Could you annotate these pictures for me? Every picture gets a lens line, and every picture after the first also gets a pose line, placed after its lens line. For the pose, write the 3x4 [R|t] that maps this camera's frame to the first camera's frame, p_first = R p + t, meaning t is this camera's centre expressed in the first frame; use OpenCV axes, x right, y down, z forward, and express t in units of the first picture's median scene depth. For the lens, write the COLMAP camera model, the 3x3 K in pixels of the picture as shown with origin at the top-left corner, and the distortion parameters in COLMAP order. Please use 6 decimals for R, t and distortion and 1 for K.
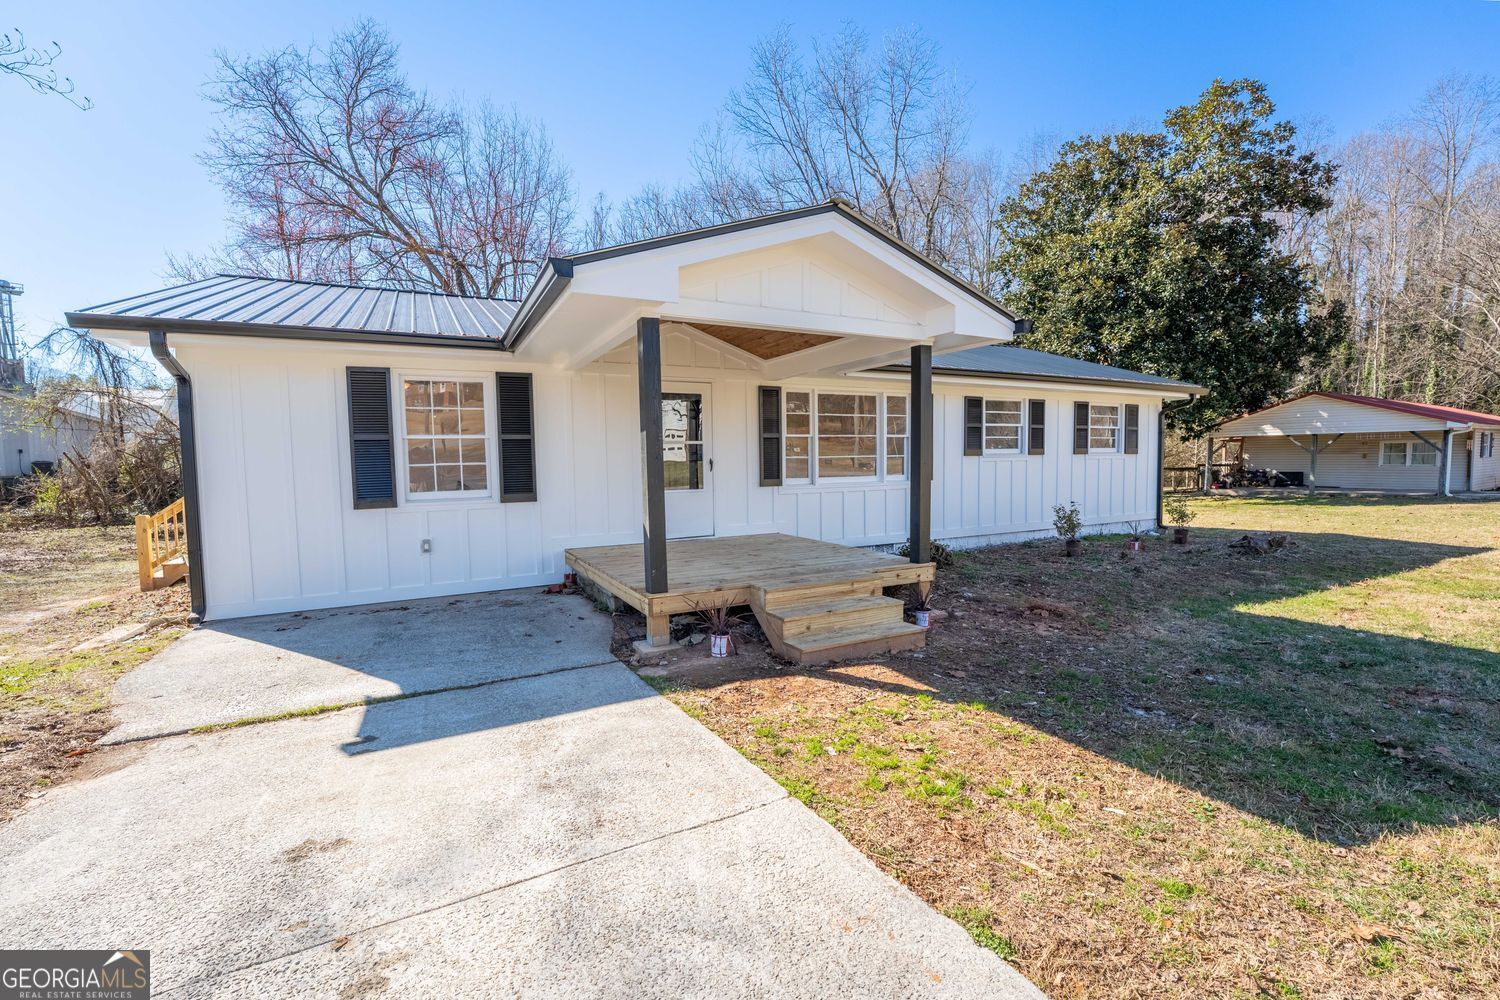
lens RADIAL K [[625.7, 0, 728.8], [0, 625.7, 501.5], [0, 0, 1]] dist [-0.019469, -0.000203]
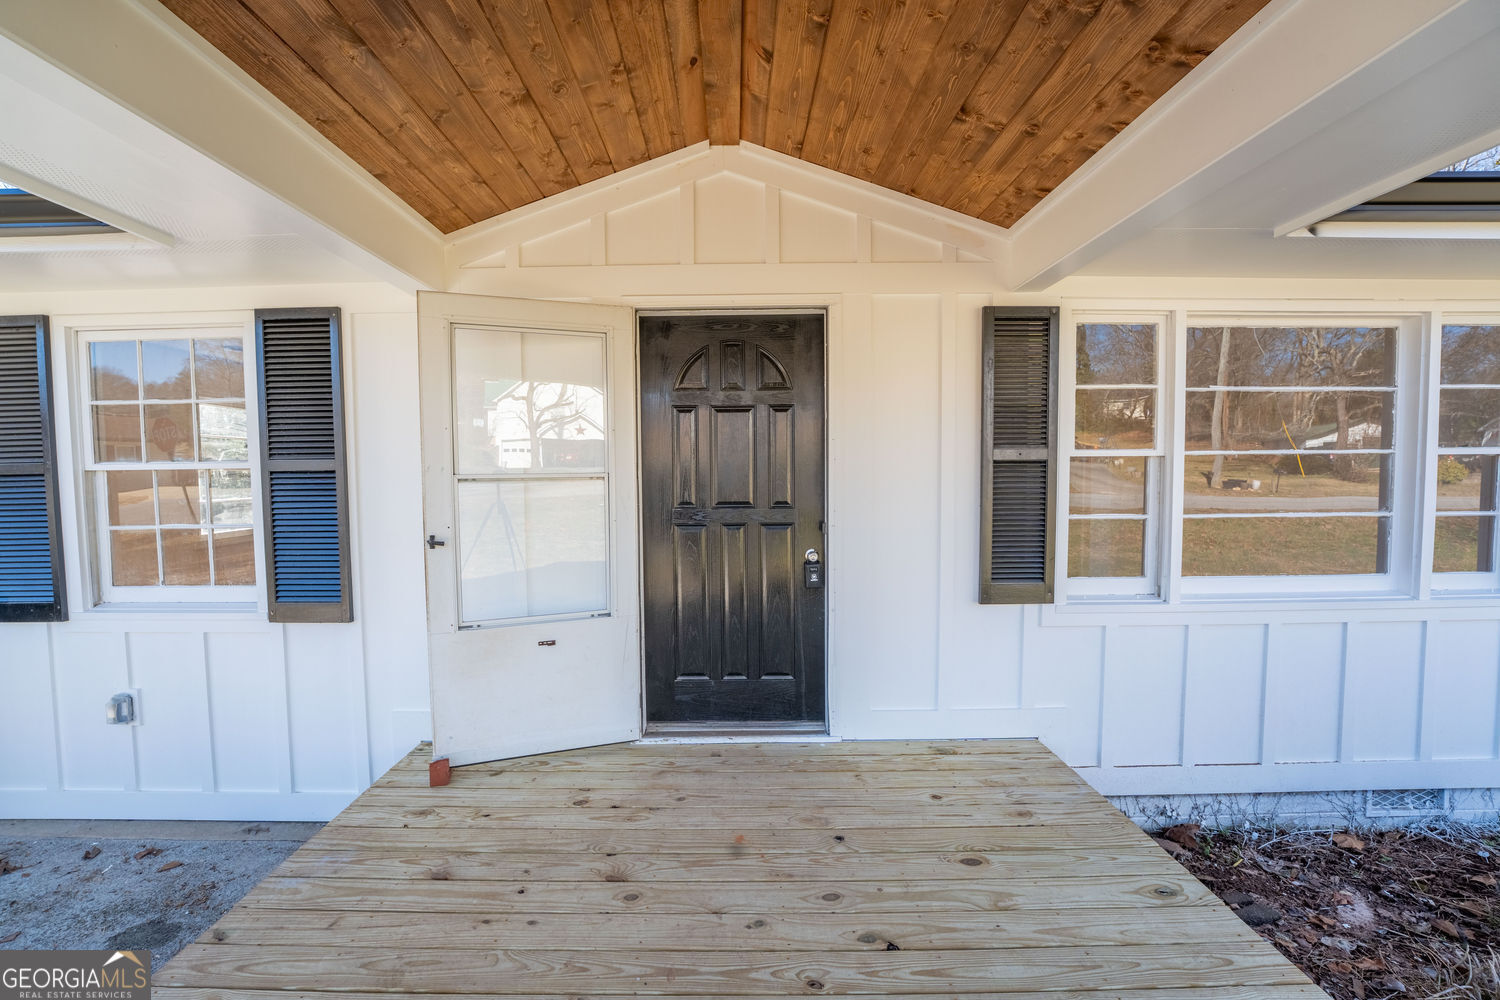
lens RADIAL K [[625.7, 0, 728.8], [0, 625.7, 501.5], [0, 0, 1]] dist [-0.019469, -0.000203]
pose [[0.895455, 0.036085, -0.443688, 0.077051], [-0.036245, 0.999310, 0.008122, -0.077056], [0.443674, 0.008809, 0.896145, 0.631238]]
